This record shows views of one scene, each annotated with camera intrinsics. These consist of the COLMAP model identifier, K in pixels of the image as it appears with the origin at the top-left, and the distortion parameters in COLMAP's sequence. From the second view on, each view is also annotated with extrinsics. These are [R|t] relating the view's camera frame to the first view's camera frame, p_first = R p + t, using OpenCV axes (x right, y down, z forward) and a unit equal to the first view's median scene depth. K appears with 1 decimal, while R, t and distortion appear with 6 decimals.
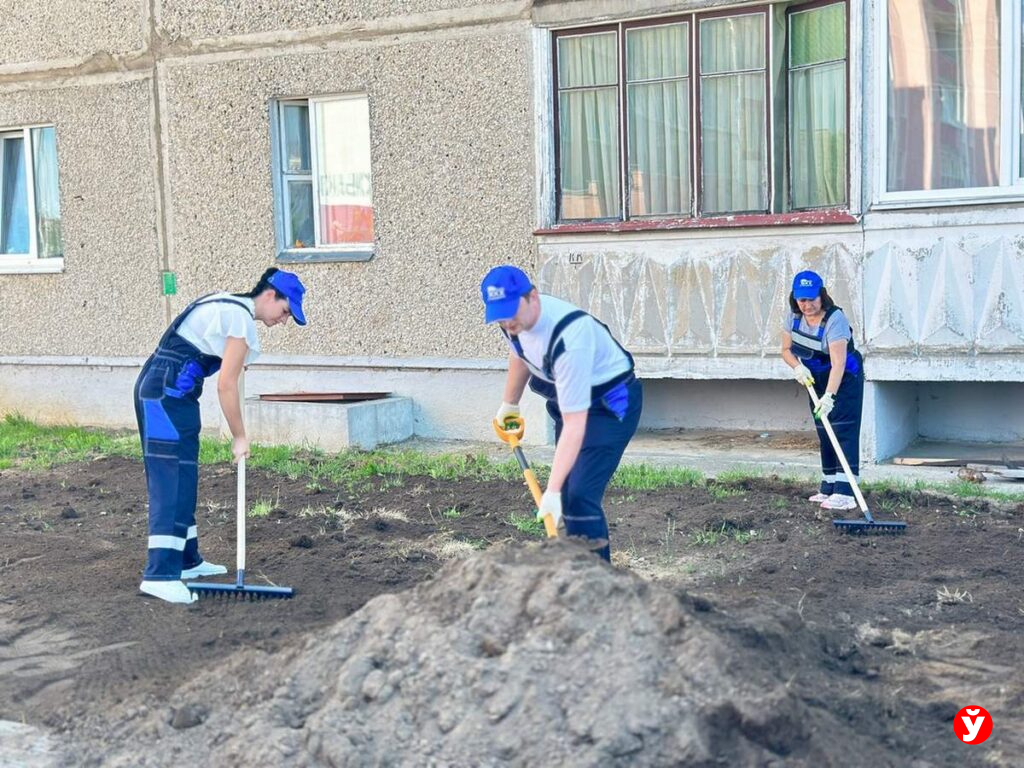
lens RADIAL K [[1414.8, 0, 542.6], [0, 1414.8, 427.4], [0, 0, 1]] dist [0.098038, 0.000000]
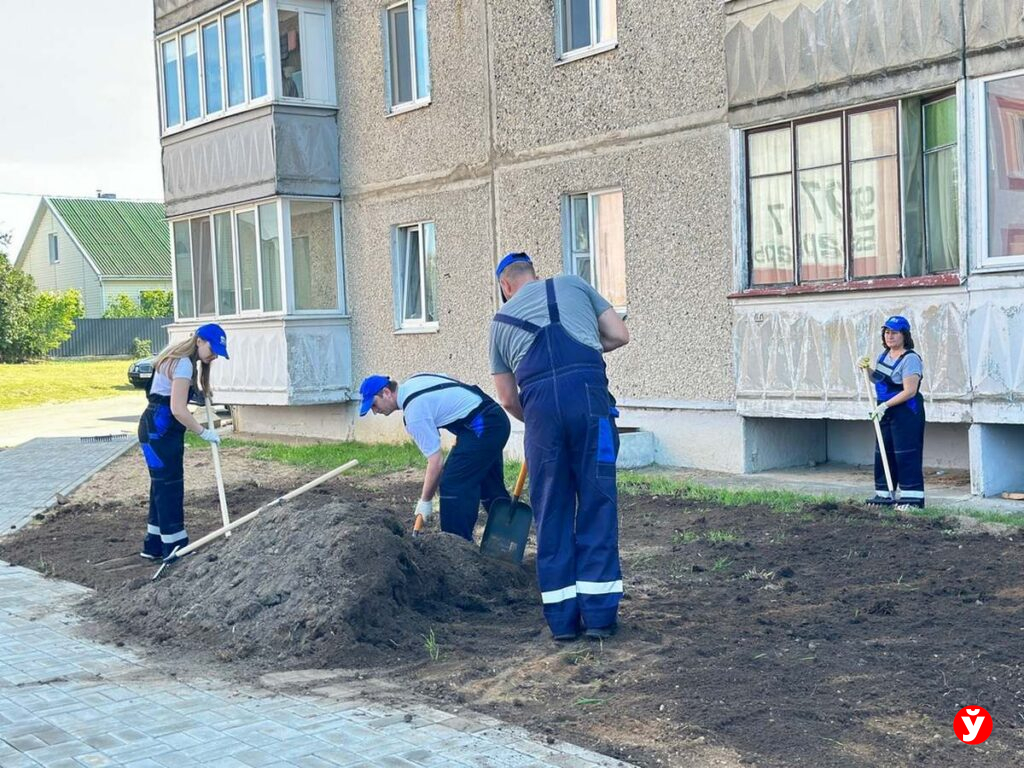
lens RADIAL K [[1414.8, 0, 523.7], [0, 1414.8, 438.1], [0, 0, 1]] dist [0.098038, 0.000000]
pose [[0.905532, 0.024345, -0.423580, 0.340172], [-0.035797, 0.999177, -0.019101, 0.011986], [0.422766, 0.032459, 0.905657, -0.158869]]
